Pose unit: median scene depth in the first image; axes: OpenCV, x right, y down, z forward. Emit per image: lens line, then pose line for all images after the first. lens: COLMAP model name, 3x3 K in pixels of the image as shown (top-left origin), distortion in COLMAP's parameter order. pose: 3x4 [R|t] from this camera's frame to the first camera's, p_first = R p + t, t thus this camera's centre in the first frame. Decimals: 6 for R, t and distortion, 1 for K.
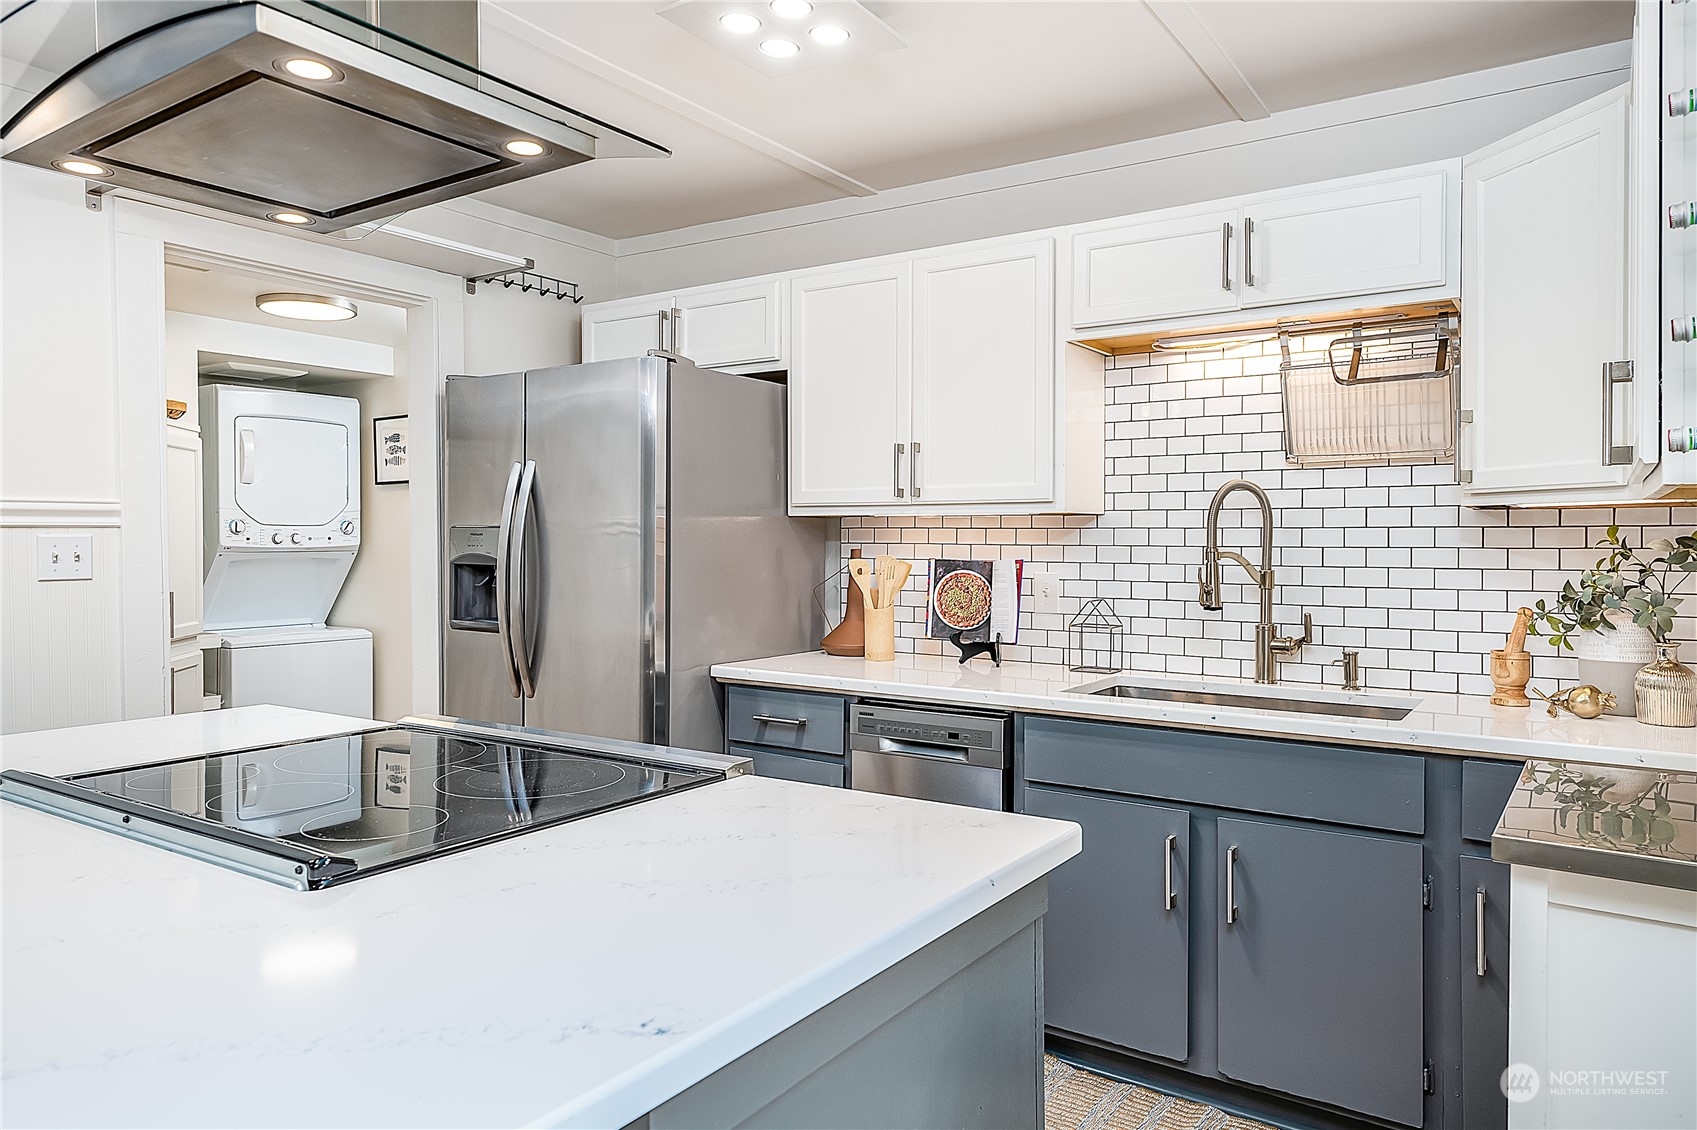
lens RADIAL K [[1104.3, 0, 848.5], [0, 1104.3, 565.0], [0, 0, 1]] dist [0.000831, 0.001180]
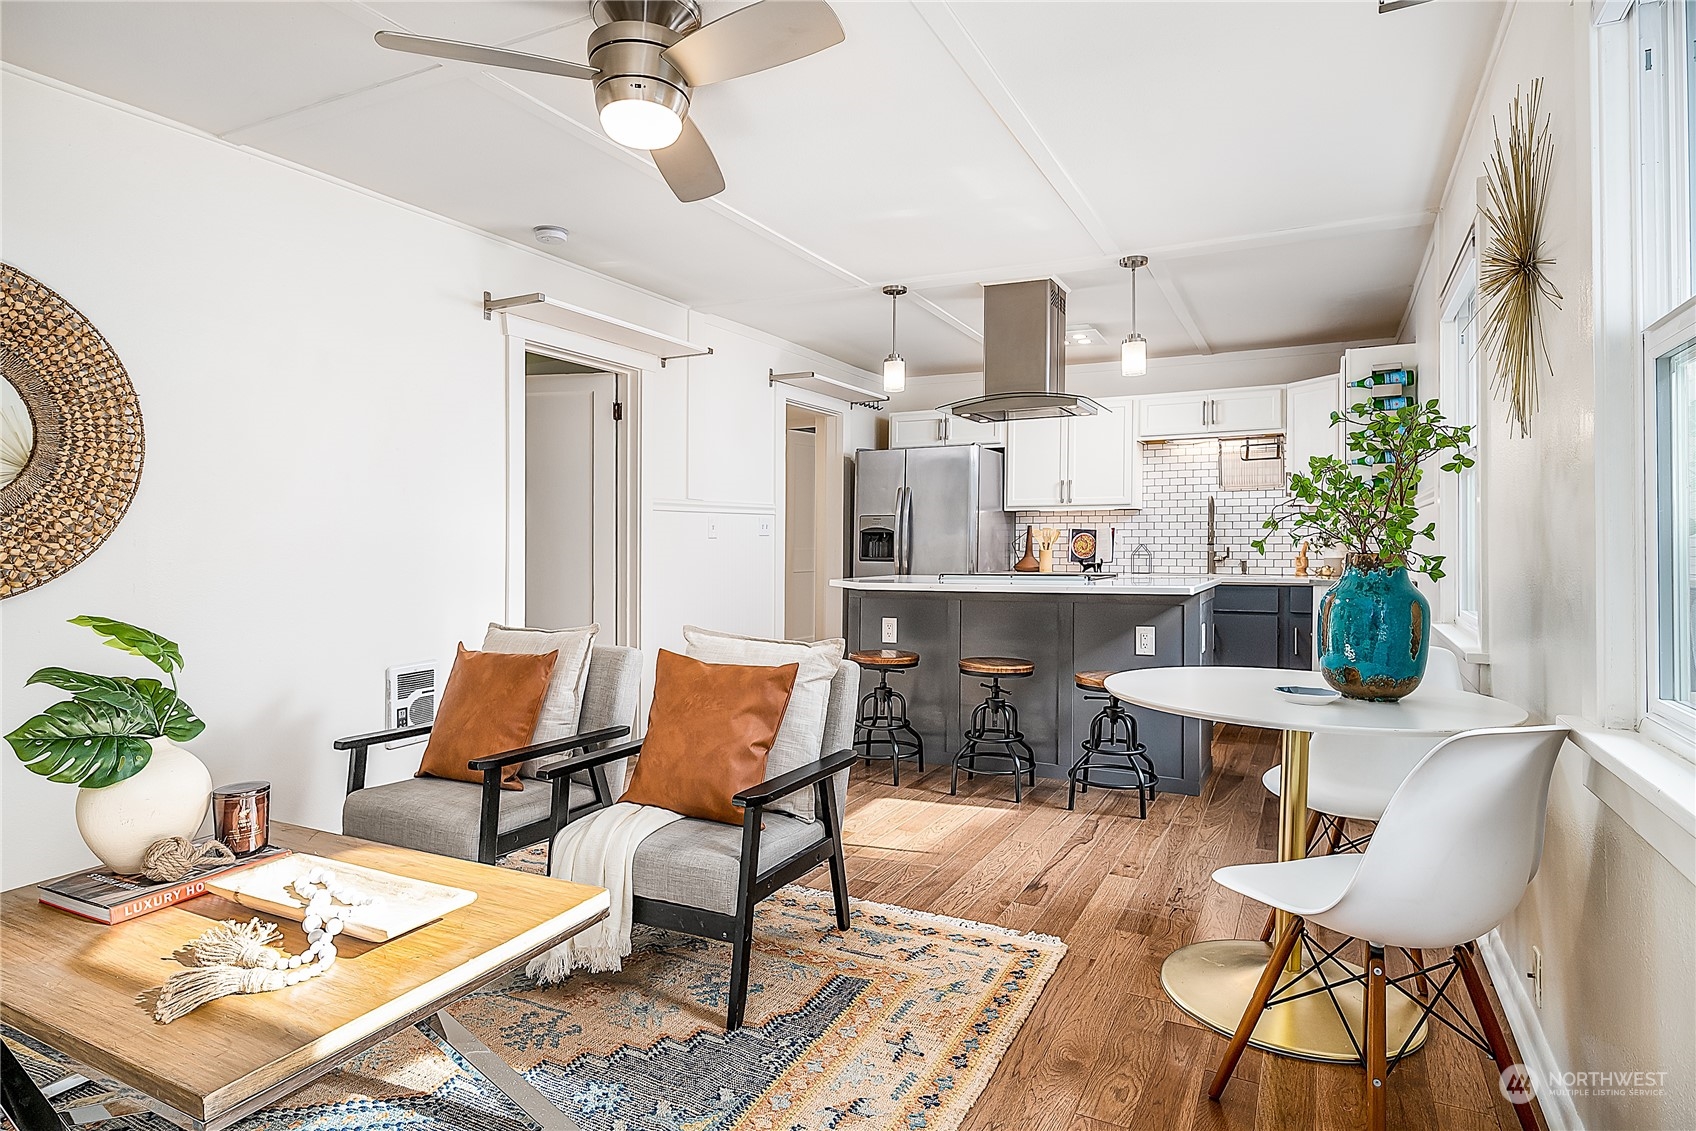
lens RADIAL K [[929.6, 0, 870.3], [0, 929.6, 605.7], [0, 0, 1]] dist [-0.000795, -0.000171]
pose [[0.988671, -0.021503, 0.148554, -0.694816], [0.012485, 0.998037, 0.061374, 0.033795], [-0.149582, -0.058824, 0.986998, -0.978014]]
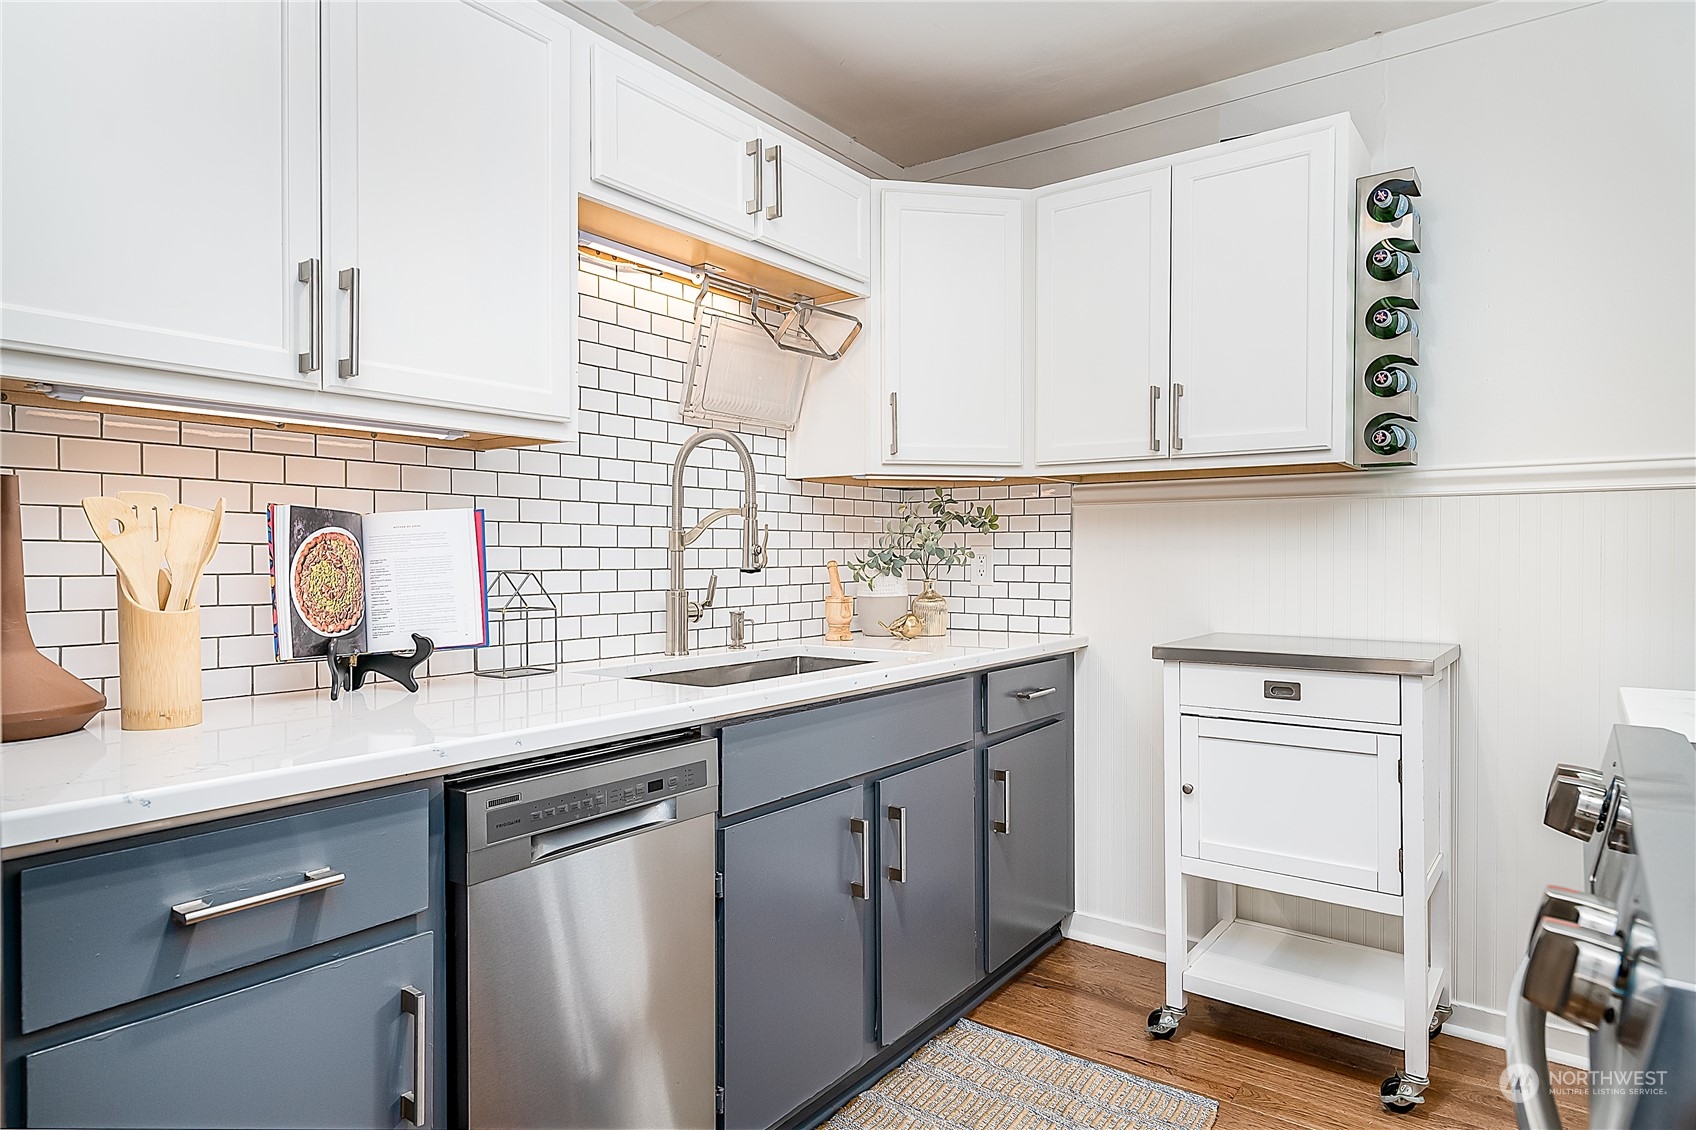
lens RADIAL K [[957.1, 0, 848.0], [0, 957.1, 565.0], [0, 0, 1]] dist [0.006747, 0.000634]
pose [[0.047112, -0.019500, 0.998699, -0.377799], [0.009660, 0.999772, 0.019066, 0.017589], [-0.998843, 0.008749, 0.047289, 0.771062]]
